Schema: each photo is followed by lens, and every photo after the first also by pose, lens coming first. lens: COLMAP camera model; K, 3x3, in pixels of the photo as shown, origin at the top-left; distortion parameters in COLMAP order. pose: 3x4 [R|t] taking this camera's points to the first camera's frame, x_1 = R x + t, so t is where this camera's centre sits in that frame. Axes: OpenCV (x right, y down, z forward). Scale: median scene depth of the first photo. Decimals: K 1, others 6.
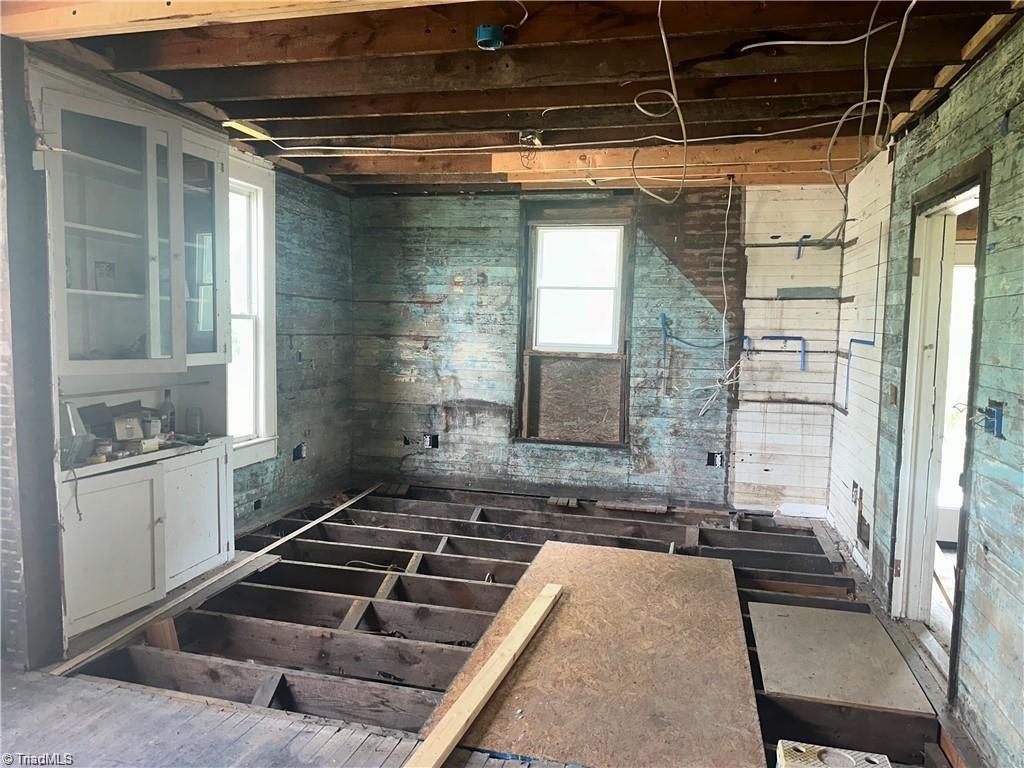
lens RADIAL K [[729.9, 0, 516.8], [0, 729.9, 391.6], [0, 0, 1]] dist [0.049748, -0.049126]
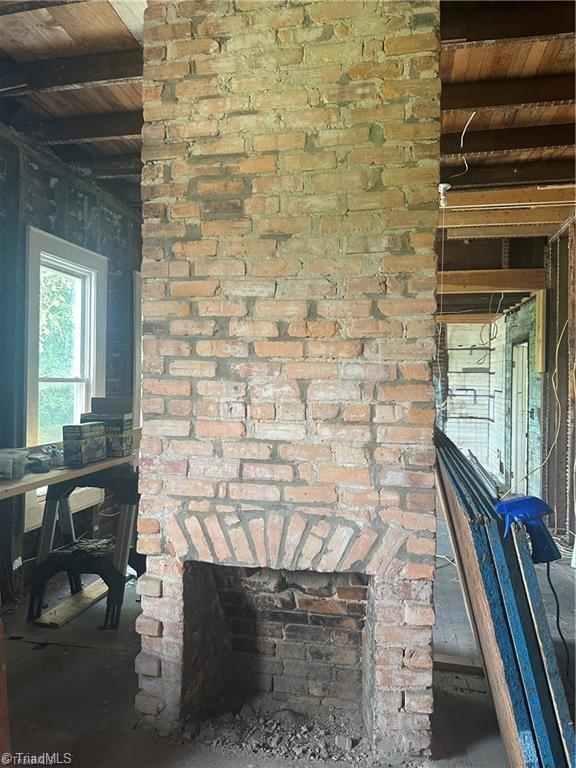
lens RADIAL K [[547.4, 0, 283.3], [0, 547.4, 384.8], [0, 0, 1]] dist [0.049748, -0.049126]
pose [[0.999199, -0.005186, 0.039669, -0.275191], [0.008392, 0.996671, -0.081092, 0.046380], [-0.039116, 0.081360, 0.995917, -0.690490]]
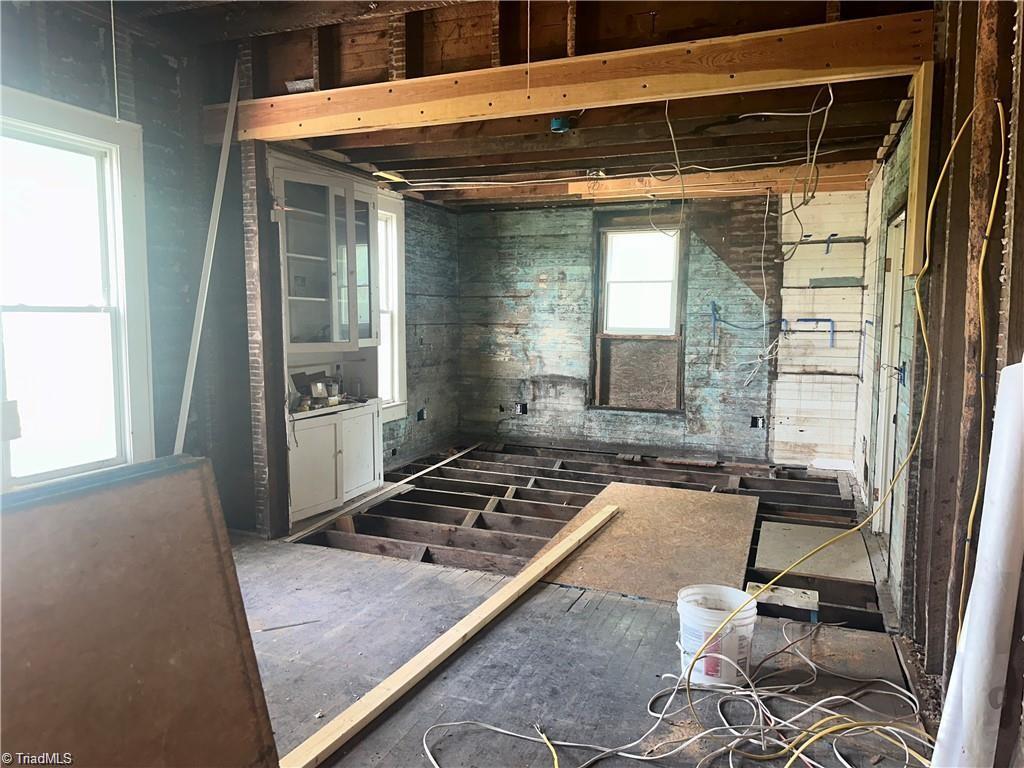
lens RADIAL K [[729.9, 0, 495.4], [0, 729.9, 388.0], [0, 0, 1]] dist [0.049748, -0.049126]
pose [[0.988492, -0.003270, -0.151235, 0.030411], [0.005184, 0.999911, 0.012260, 0.020750], [0.151182, -0.012903, 0.988422, -0.270550]]
